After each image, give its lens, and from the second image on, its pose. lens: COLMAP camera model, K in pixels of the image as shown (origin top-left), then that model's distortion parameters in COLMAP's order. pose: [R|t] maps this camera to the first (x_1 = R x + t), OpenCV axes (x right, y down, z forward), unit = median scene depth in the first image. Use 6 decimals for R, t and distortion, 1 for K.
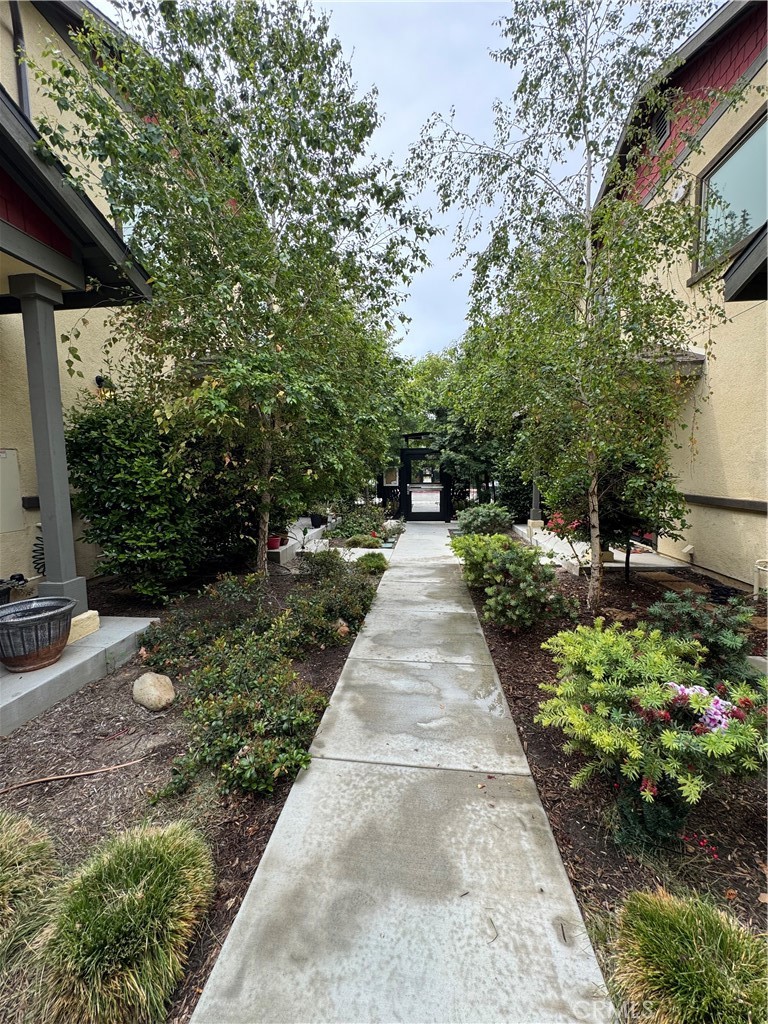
lens RADIAL K [[409.3, 0, 382.7], [0, 409.3, 510.8], [0, 0, 1]] dist [-0.001808, -0.000006]
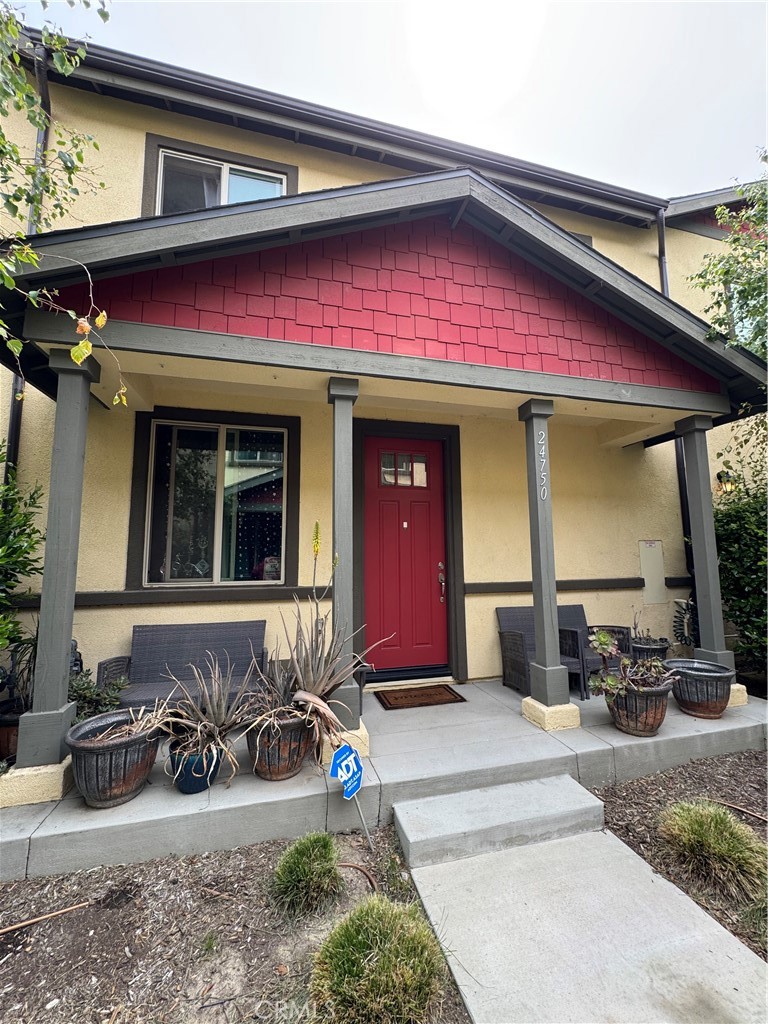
lens RADIAL K [[409.3, 0, 384.7], [0, 409.3, 509.2], [0, 0, 1]] dist [-0.001808, -0.000006]
pose [[0.359578, -0.093658, -0.928403, 0.017285], [-0.092317, 0.986498, -0.135274, 0.013710], [0.928537, 0.134349, 0.346076, -0.349186]]
